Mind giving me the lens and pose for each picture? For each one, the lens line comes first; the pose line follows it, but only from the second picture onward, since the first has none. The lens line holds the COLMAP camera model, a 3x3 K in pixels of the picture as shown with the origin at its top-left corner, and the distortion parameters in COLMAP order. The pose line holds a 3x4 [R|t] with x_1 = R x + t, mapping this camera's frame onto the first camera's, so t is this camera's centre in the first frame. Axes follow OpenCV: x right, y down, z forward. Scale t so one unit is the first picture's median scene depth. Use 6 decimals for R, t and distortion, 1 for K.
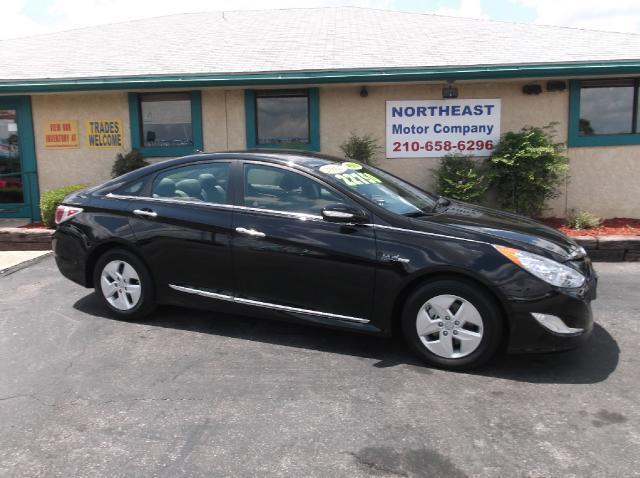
lens RADIAL K [[529.5, 0, 319.0], [0, 529.5, 234.7], [0, 0, 1]] dist [-0.007310, 0.018100]
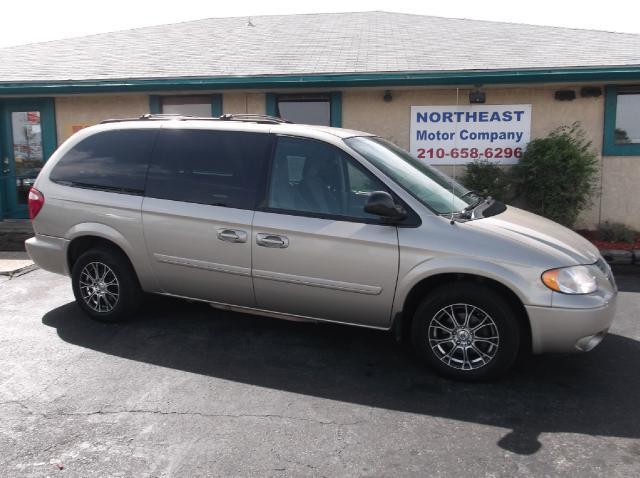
lens RADIAL K [[529.5, 0, 319.1], [0, 529.5, 237.5], [0, 0, 1]] dist [-0.007310, 0.018100]
pose [[0.998382, 0.021976, -0.052436, 0.015682], [-0.022512, 0.999700, -0.009663, 0.001056], [0.052208, 0.010828, 0.998578, 0.026686]]
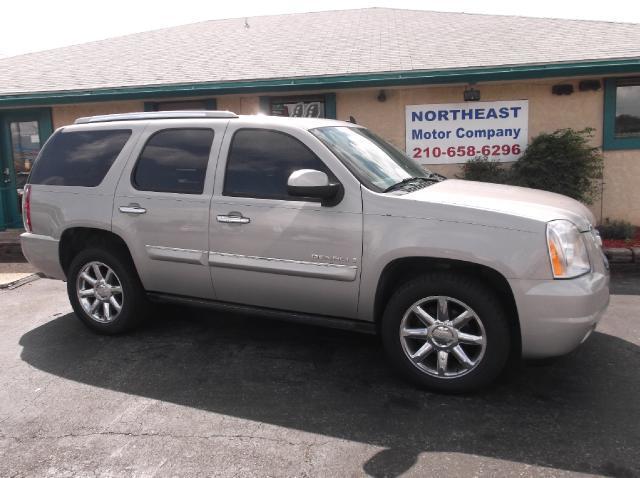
lens RADIAL K [[529.5, 0, 318.4], [0, 529.5, 236.5], [0, 0, 1]] dist [-0.007310, 0.018100]
pose [[0.996764, -0.001404, -0.080374, 0.046620], [0.001328, 0.999999, -0.000997, -0.014425], [0.080375, 0.000887, 0.996764, 0.033102]]
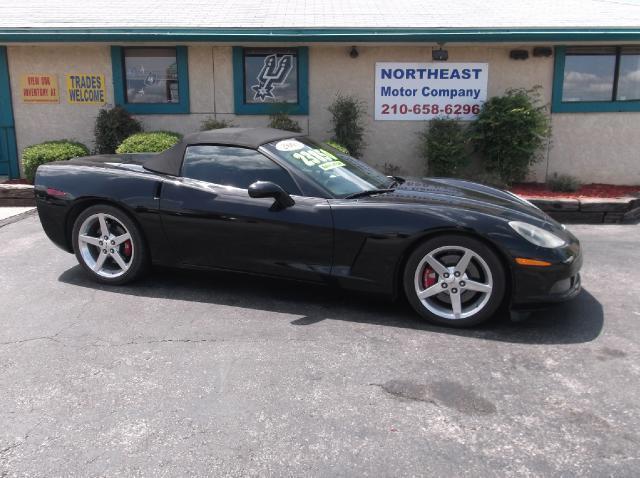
lens RADIAL K [[529.5, 0, 319.8], [0, 529.5, 234.9], [0, 0, 1]] dist [-0.007310, 0.018100]
pose [[0.998047, 0.007994, 0.061957, -0.037446], [-0.011410, 0.998422, 0.054982, 0.018556], [-0.061420, -0.055582, 0.996563, -0.006072]]
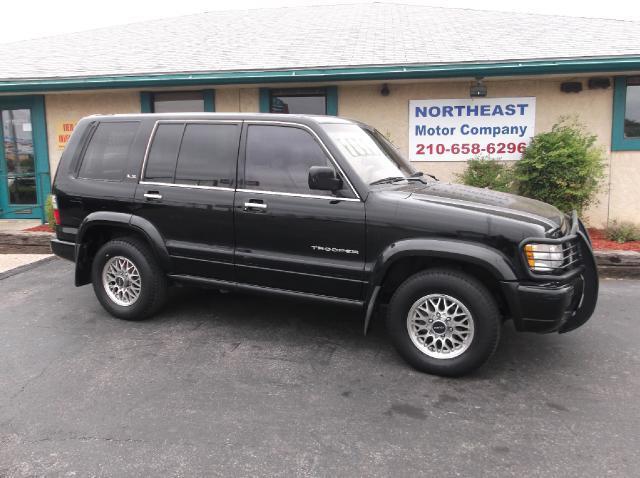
lens RADIAL K [[529.5, 0, 318.3], [0, 529.5, 236.4], [0, 0, 1]] dist [-0.007310, 0.018100]
pose [[0.997051, 0.018303, -0.074528, 0.041353], [-0.018333, 0.999832, 0.000283, -0.010240], [0.074521, 0.001085, 0.997219, 0.060270]]
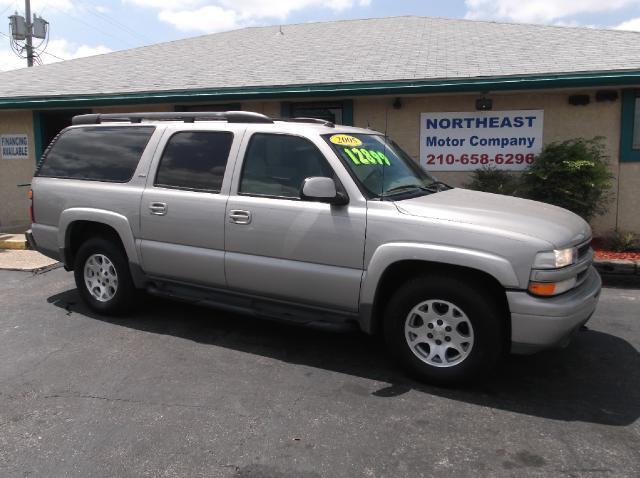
lens RADIAL K [[529.5, 0, 318.1], [0, 529.5, 236.1], [0, 0, 1]] dist [-0.007310, 0.018100]
pose [[0.984936, 0.035601, -0.169213, 0.114247], [-0.037601, 0.999256, -0.008628, -0.008776], [0.168780, 0.014860, 0.985542, 0.005638]]
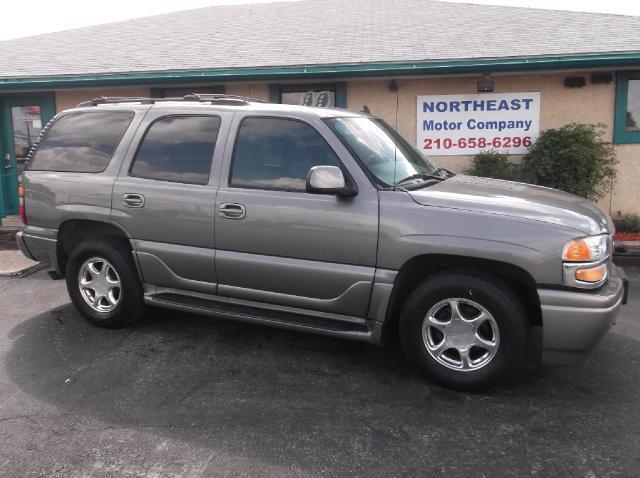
lens RADIAL K [[529.5, 0, 317.6], [0, 529.5, 234.2], [0, 0, 1]] dist [-0.007310, 0.018100]
pose [[0.998289, 0.009573, -0.057685, 0.006131], [-0.008907, 0.999891, 0.011794, -0.013349], [0.057791, -0.011261, 0.998265, 0.038430]]
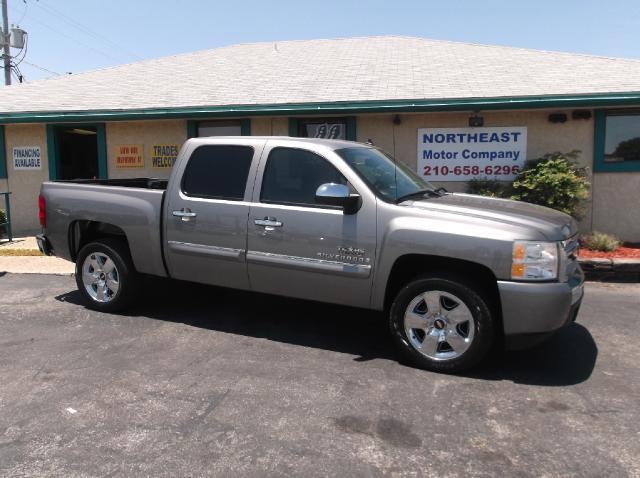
lens RADIAL K [[529.5, 0, 319.2], [0, 529.5, 236.9], [0, 0, 1]] dist [-0.007310, 0.018100]
pose [[0.994150, 0.024053, -0.105294, 0.045885], [-0.026886, 0.999312, -0.025562, 0.001883], [0.104606, 0.028243, 0.994113, -0.090031]]
